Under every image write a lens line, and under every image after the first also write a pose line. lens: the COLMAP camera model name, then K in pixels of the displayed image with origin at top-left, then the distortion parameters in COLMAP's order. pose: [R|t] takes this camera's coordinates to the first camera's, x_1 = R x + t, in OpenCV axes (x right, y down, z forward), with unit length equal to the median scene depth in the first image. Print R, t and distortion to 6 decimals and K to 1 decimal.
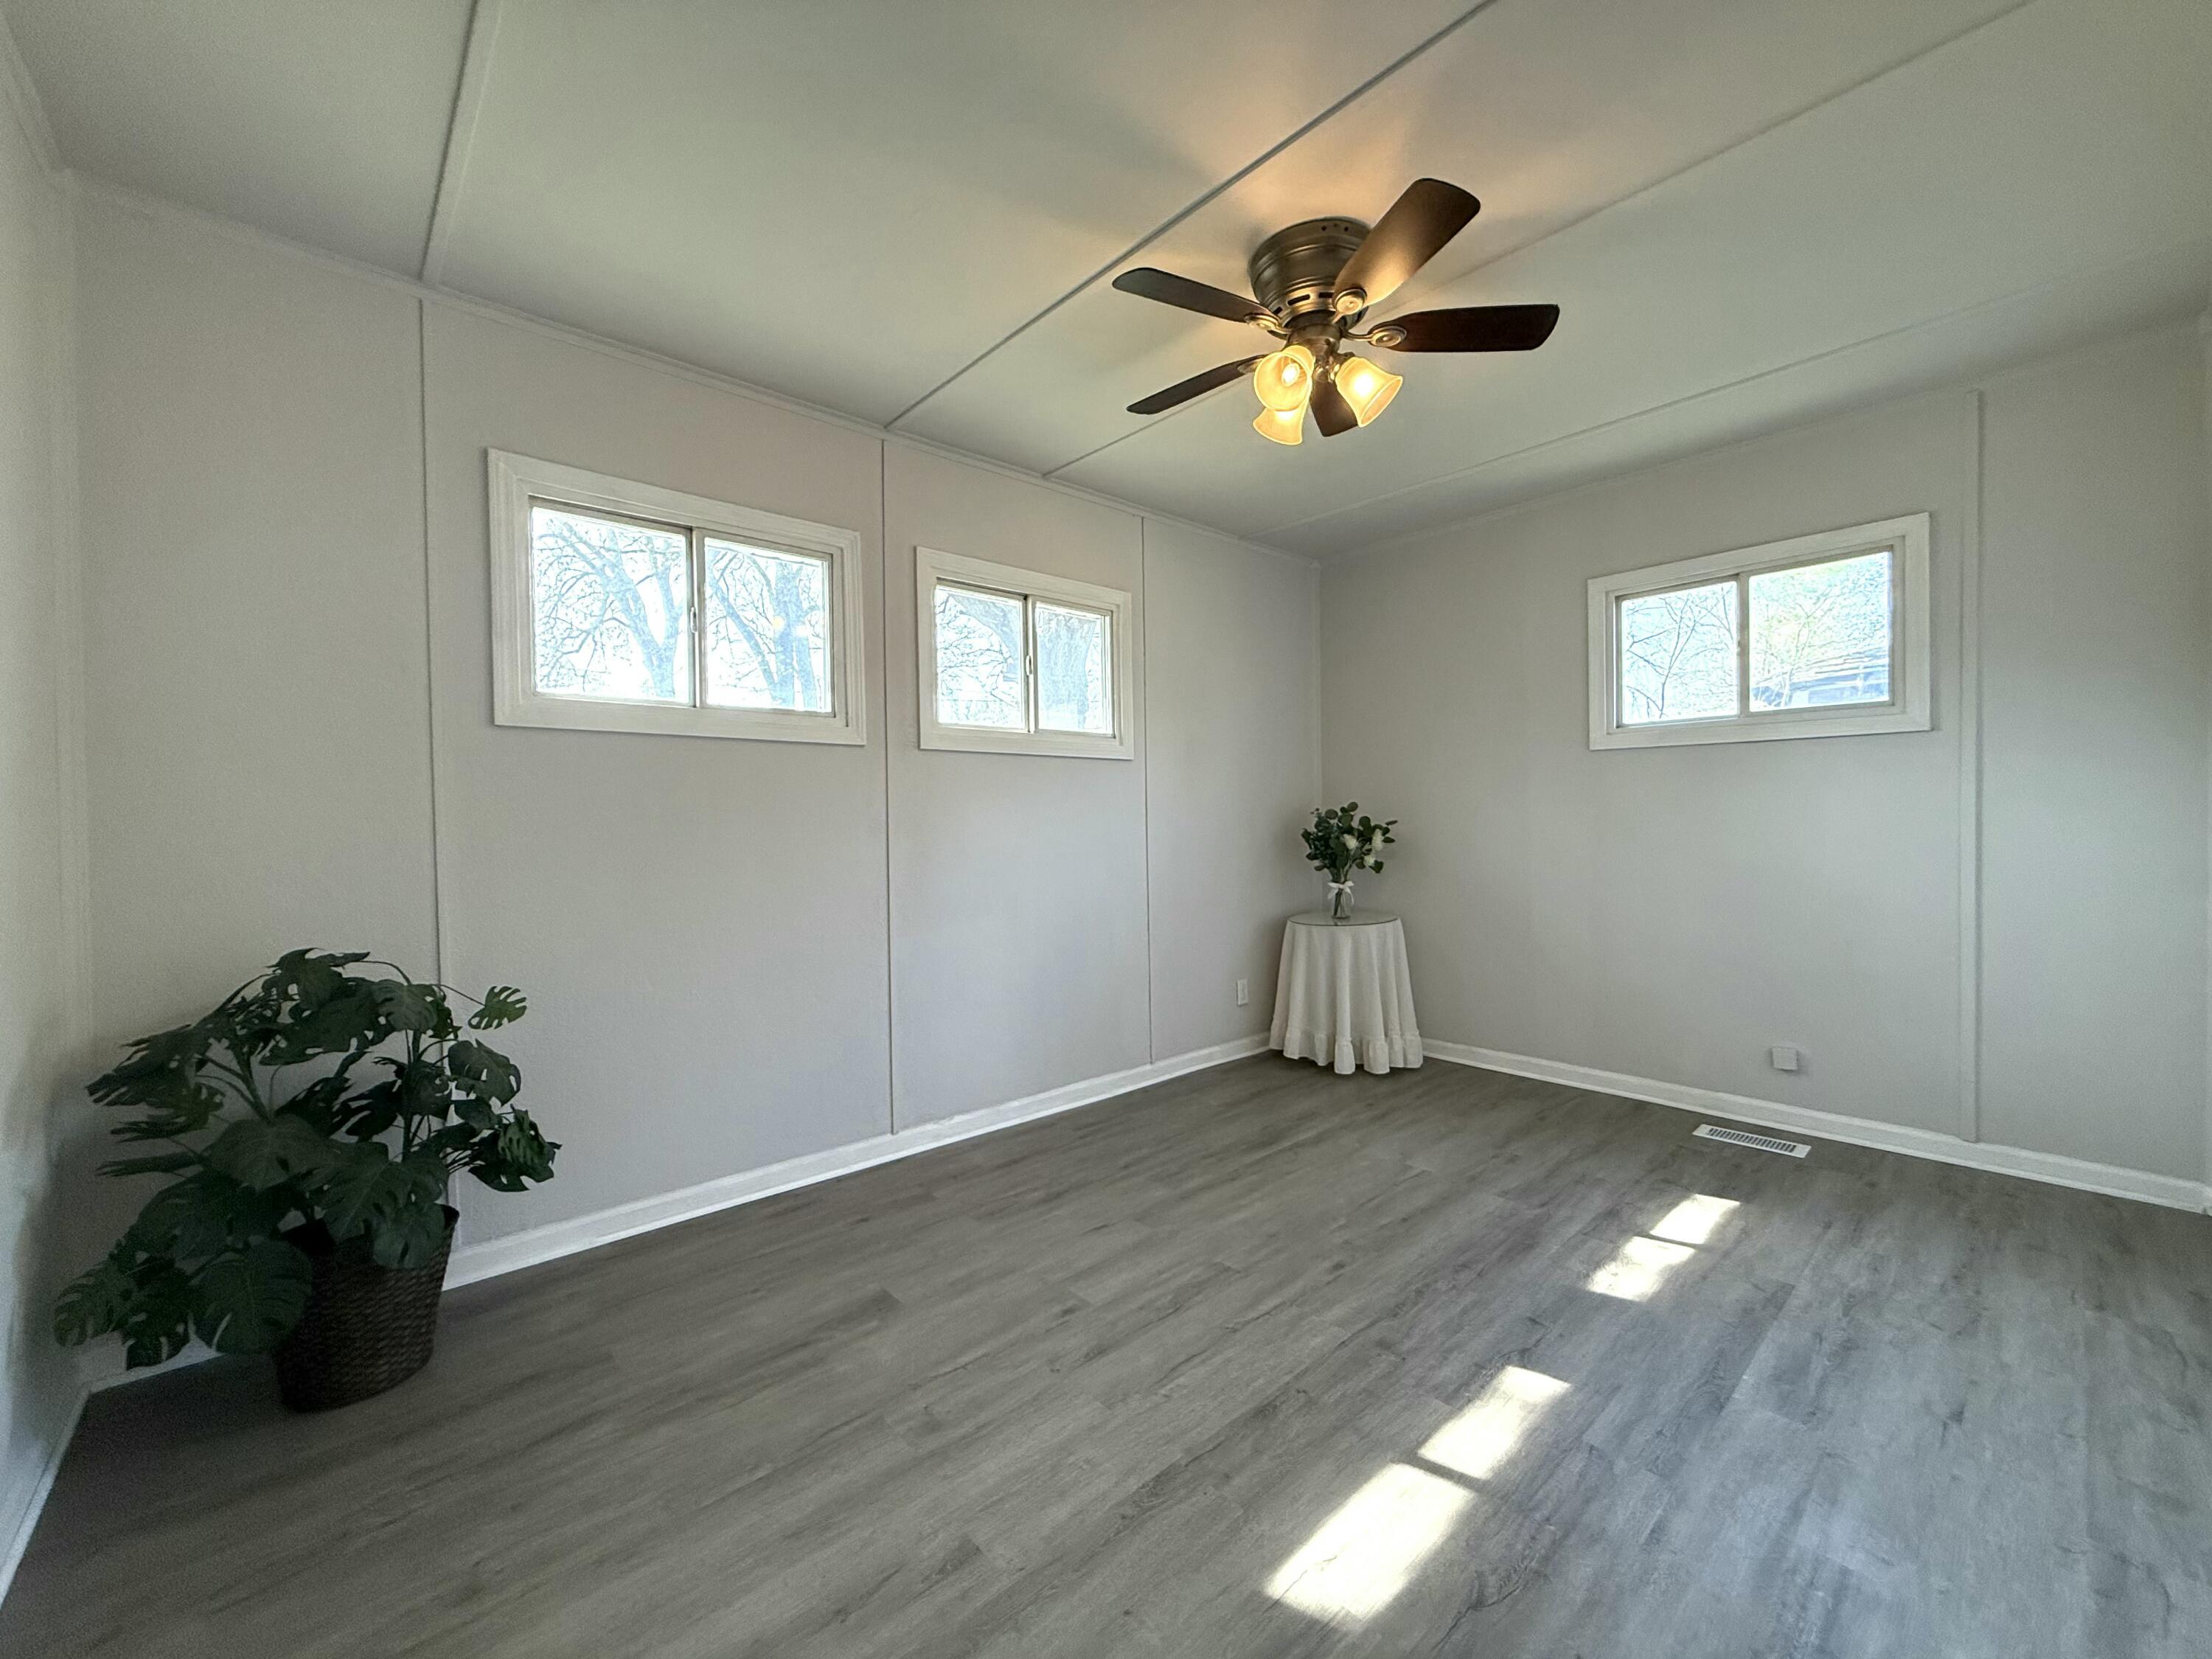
lens RADIAL K [[881.1, 0, 1101.6], [0, 881.1, 830.4], [0, 0, 1]] dist [0.000902, 0.000039]
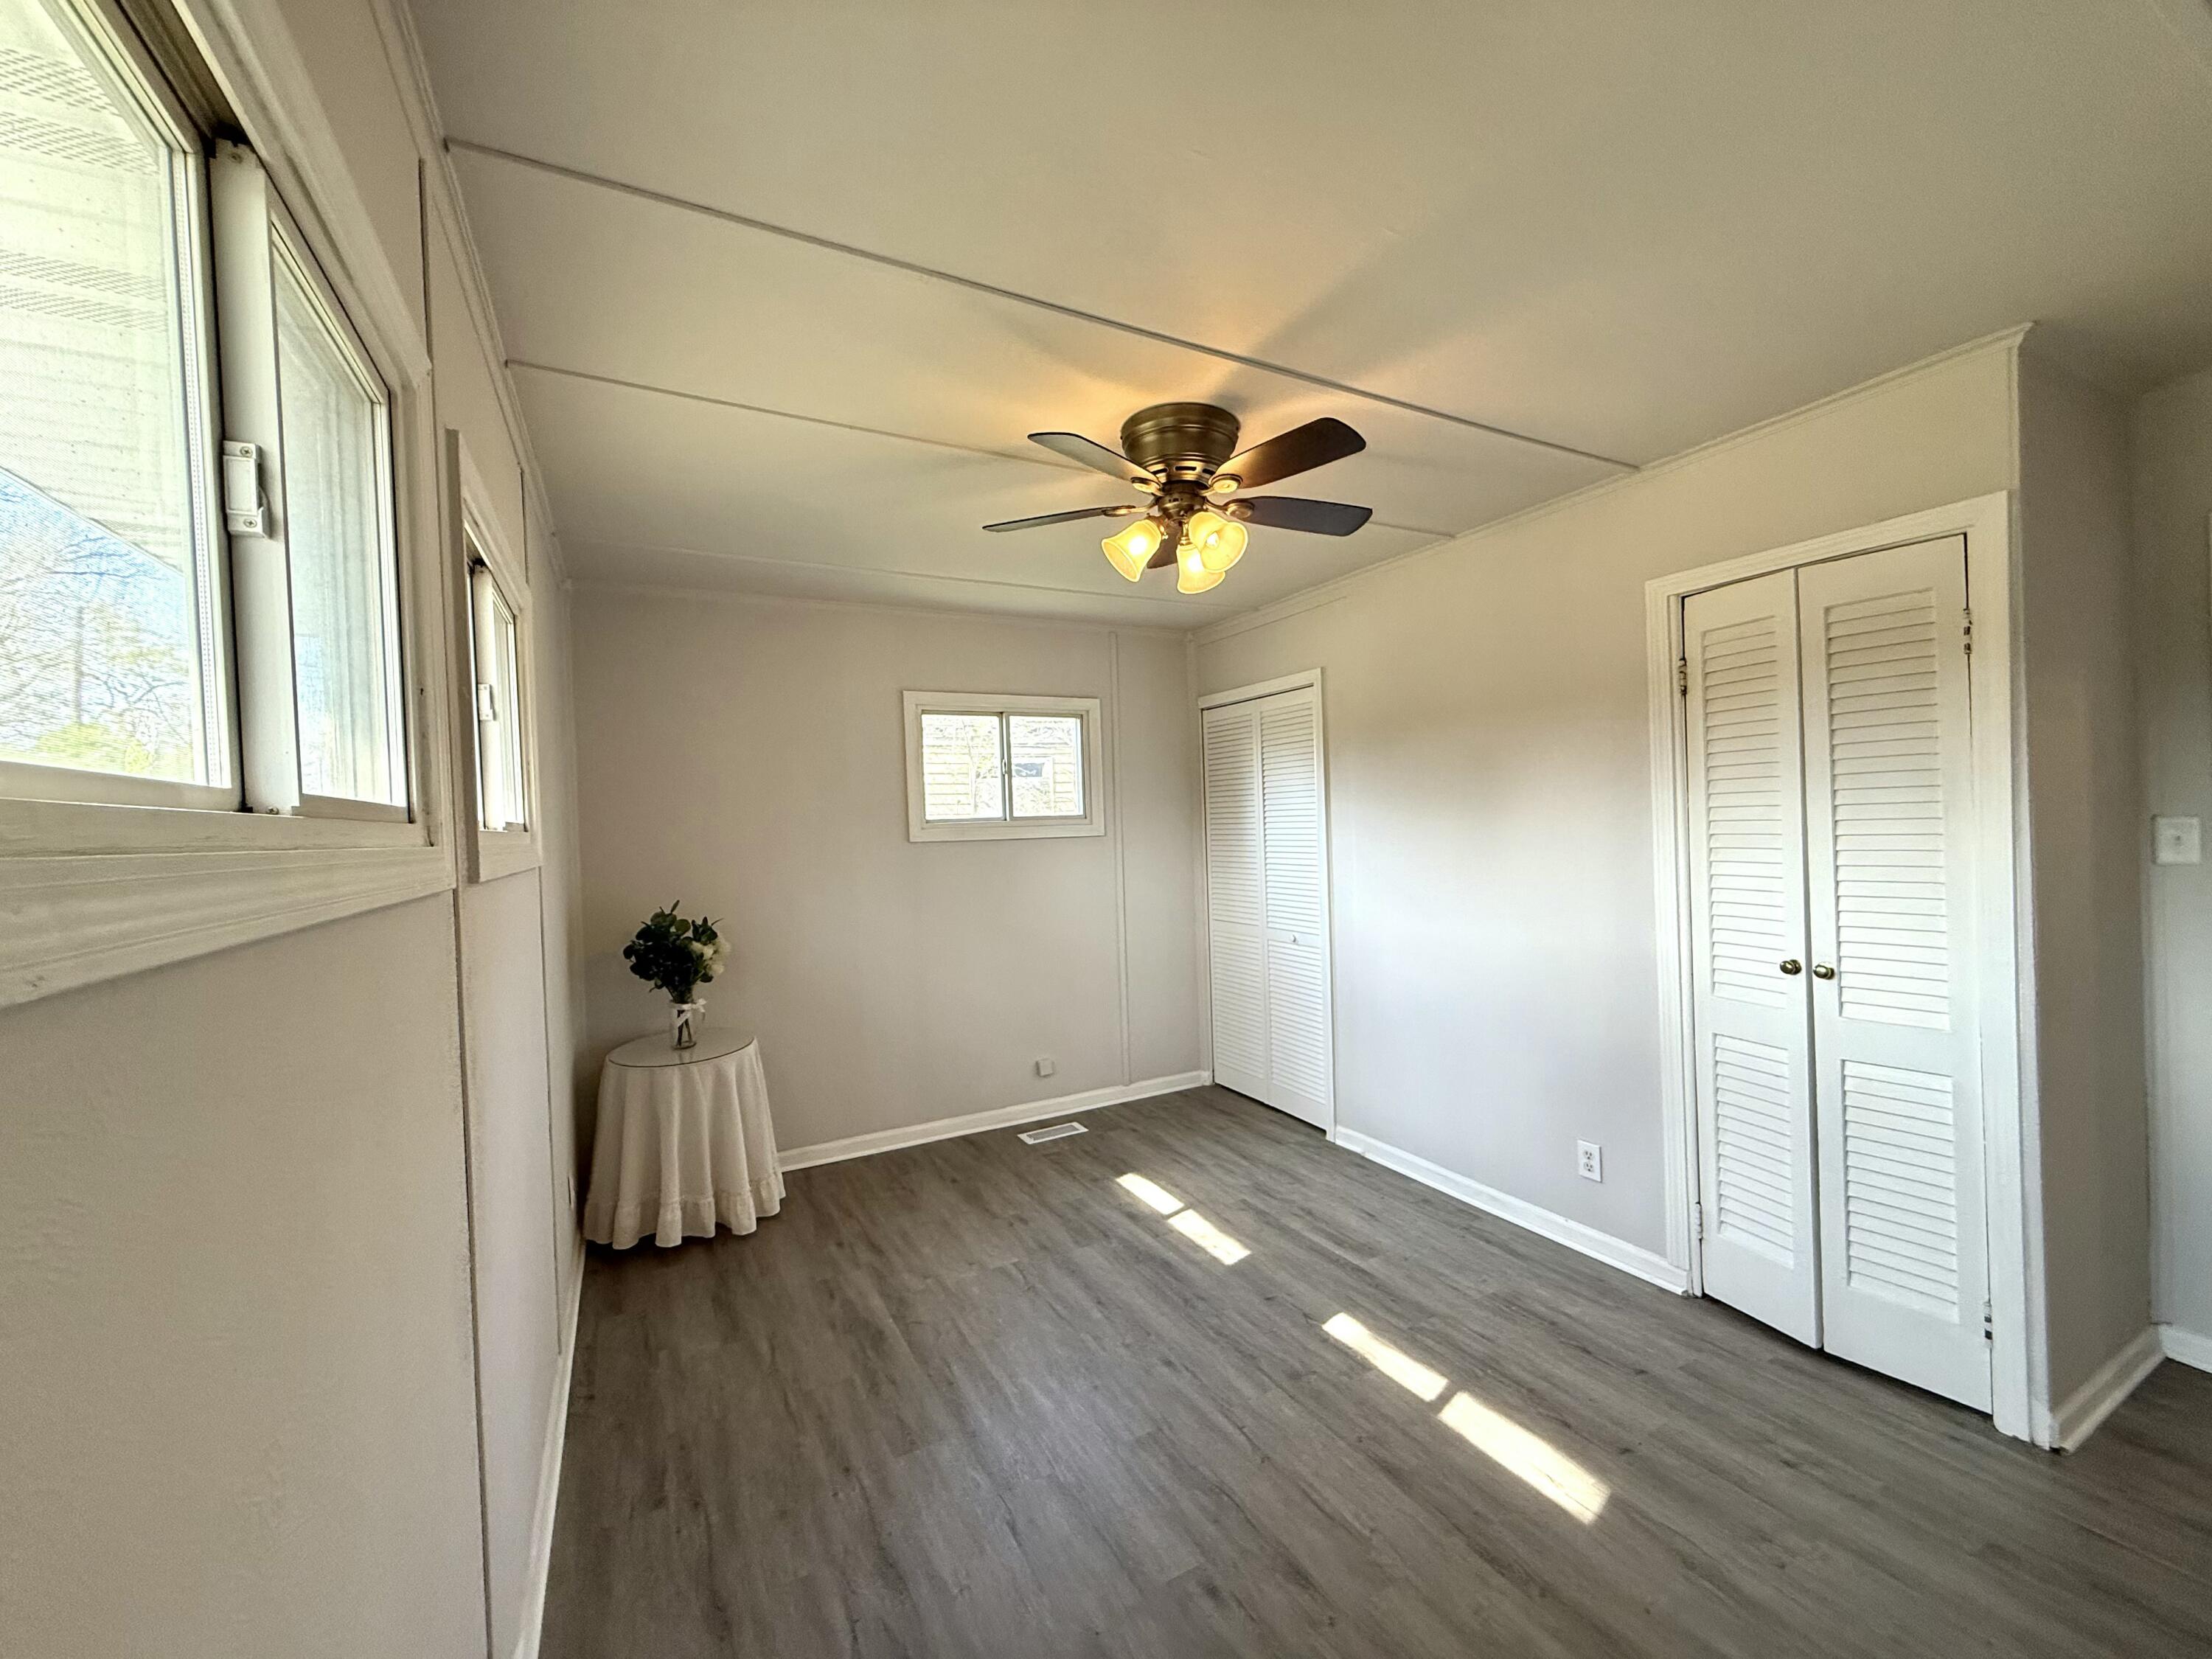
lens RADIAL K [[881.1, 0, 1107.2], [0, 881.1, 827.6], [0, 0, 1]] dist [0.000902, 0.000039]
pose [[0.227439, -0.000958, 0.973792, -0.613207], [0.037641, 0.999261, -0.007808, -0.114268], [-0.973065, 0.038430, 0.227307, 0.632262]]
